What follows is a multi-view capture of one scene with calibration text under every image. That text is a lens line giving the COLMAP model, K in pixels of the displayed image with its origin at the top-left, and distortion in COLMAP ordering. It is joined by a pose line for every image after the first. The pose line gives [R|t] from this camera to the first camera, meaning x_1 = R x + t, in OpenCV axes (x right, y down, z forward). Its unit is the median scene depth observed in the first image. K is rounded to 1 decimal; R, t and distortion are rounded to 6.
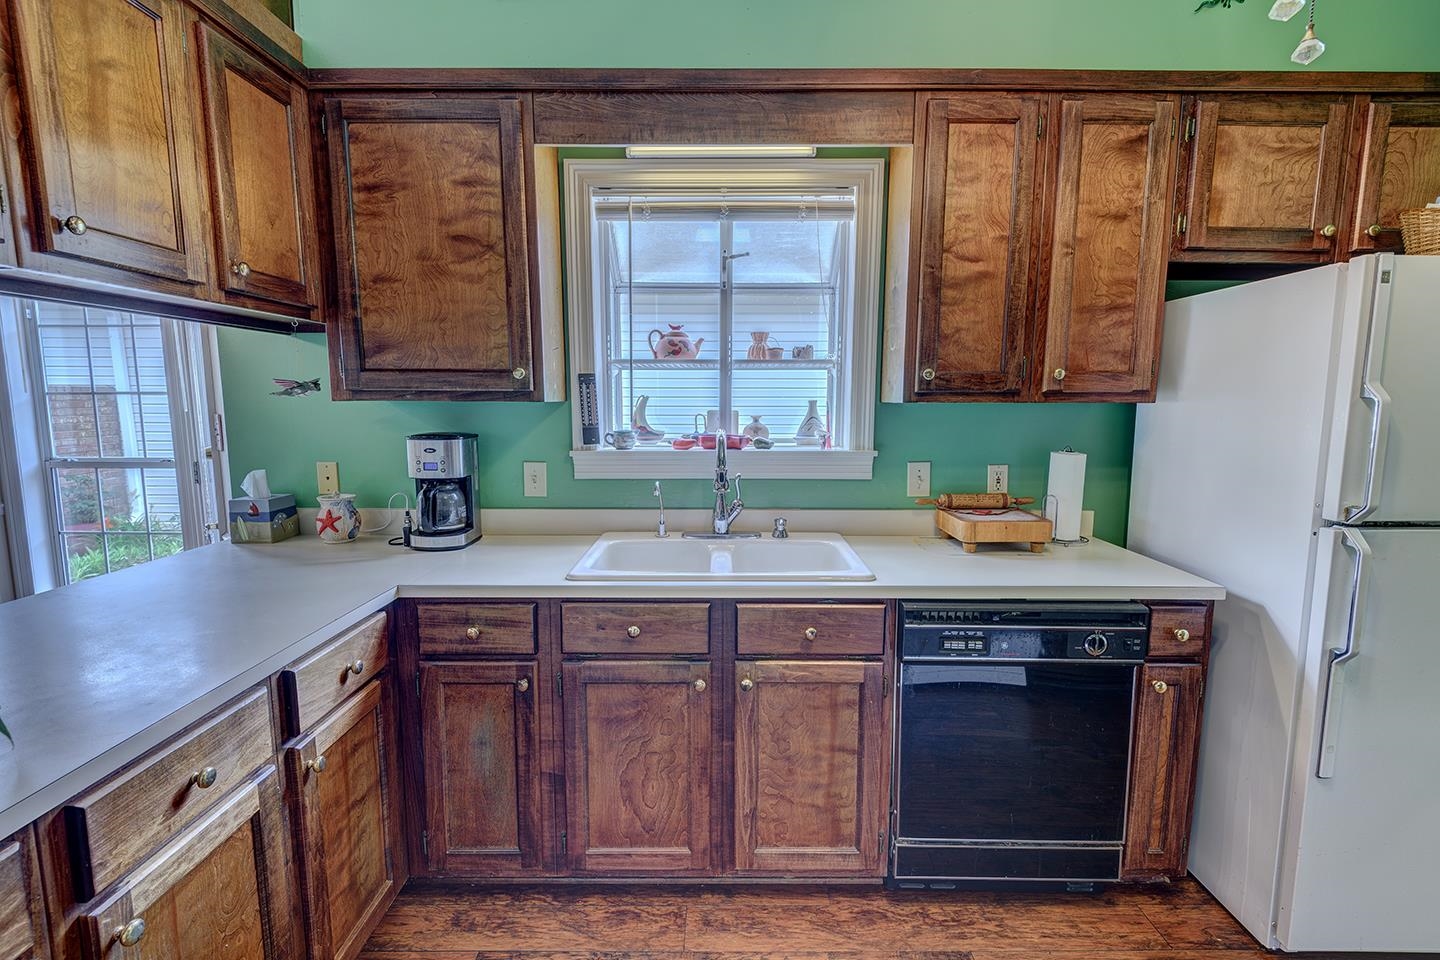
lens RADIAL K [[649.1, 0, 723.6], [0, 649.1, 476.9], [0, 0, 1]] dist [0.015434, -0.012677]
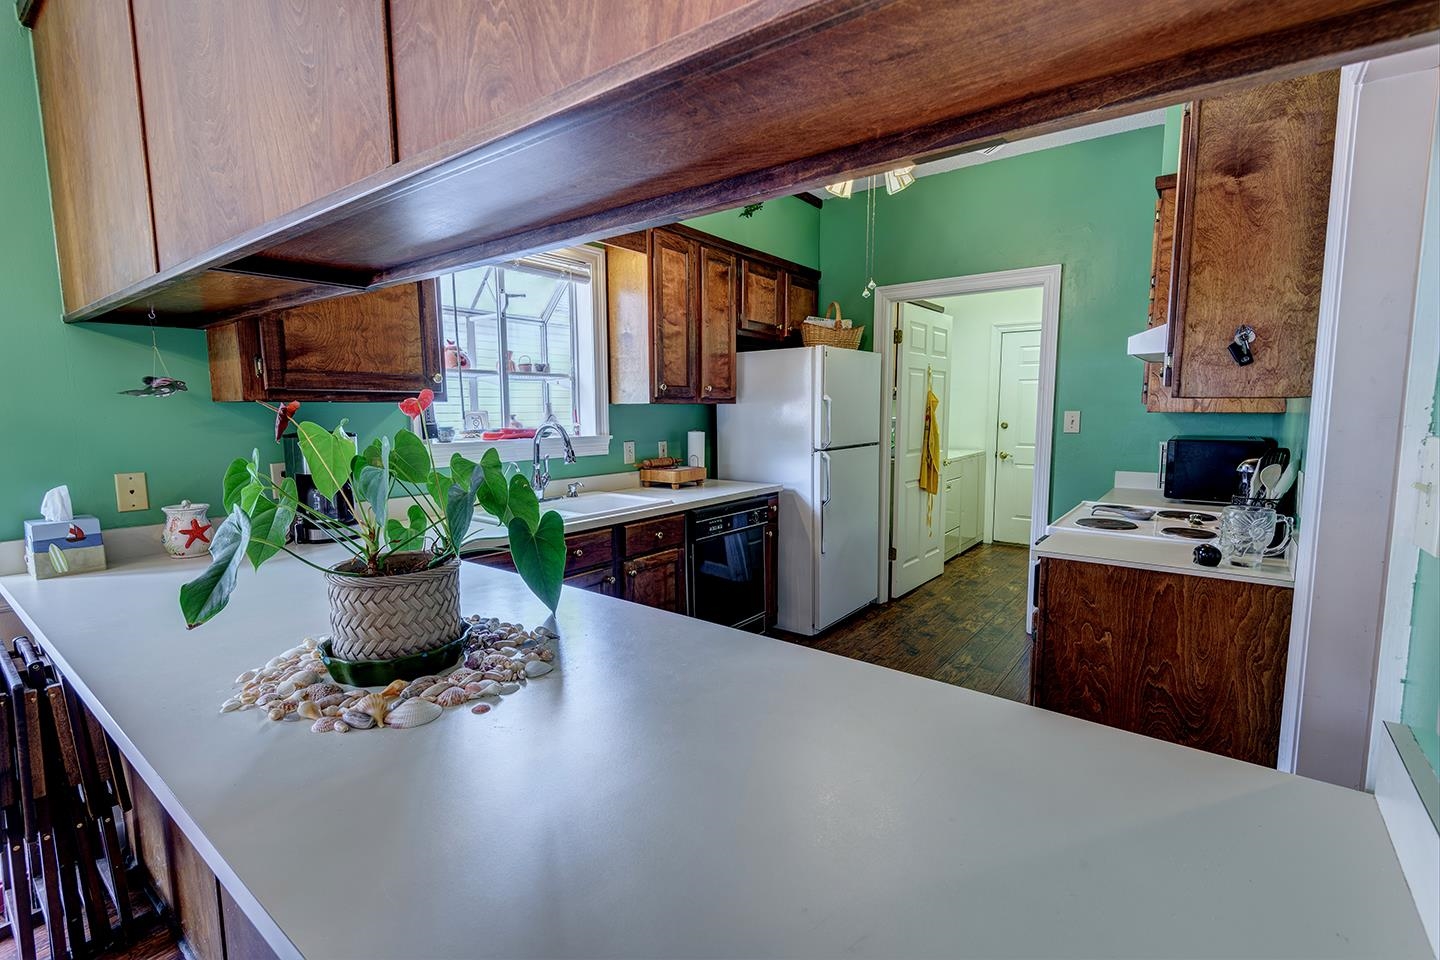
lens RADIAL K [[649.1, 0, 723.6], [0, 649.1, 476.9], [0, 0, 1]] dist [0.015434, -0.012677]
pose [[0.601726, -0.088044, 0.793835, -0.983698], [0.101258, 0.994295, 0.033523, 0.039668], [-0.792258, 0.060210, 0.607209, -0.170325]]
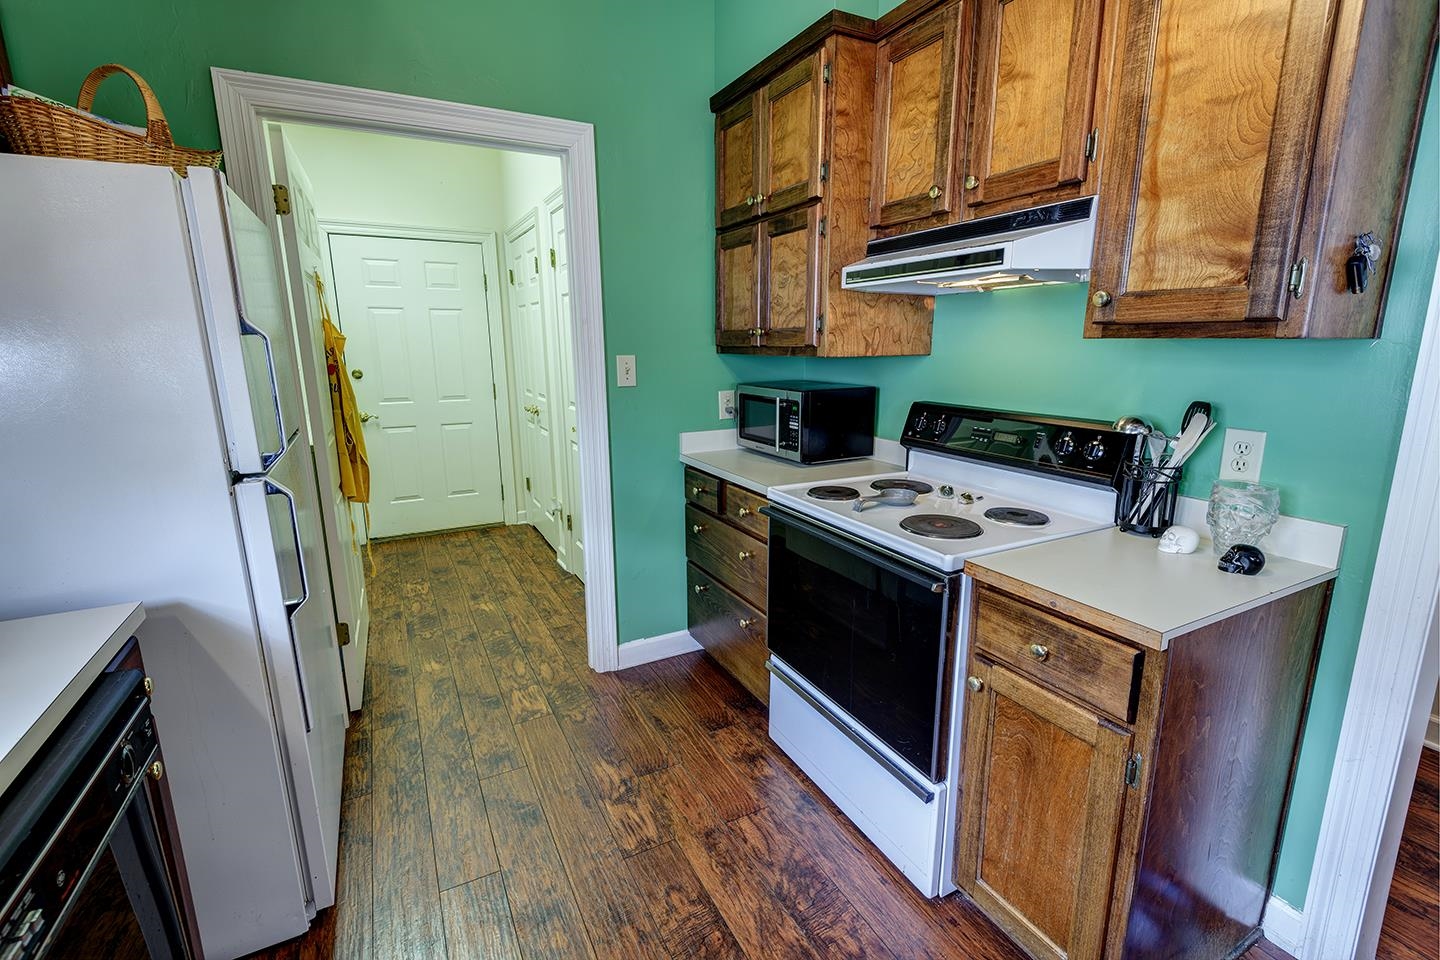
lens RADIAL K [[649.1, 0, 723.6], [0, 649.1, 476.9], [0, 0, 1]] dist [0.015434, -0.012677]
pose [[-0.471462, -0.179097, 0.863509, -0.133718], [0.113671, 0.958652, 0.260893, -0.071620], [-0.874530, 0.221157, -0.431610, 0.626486]]
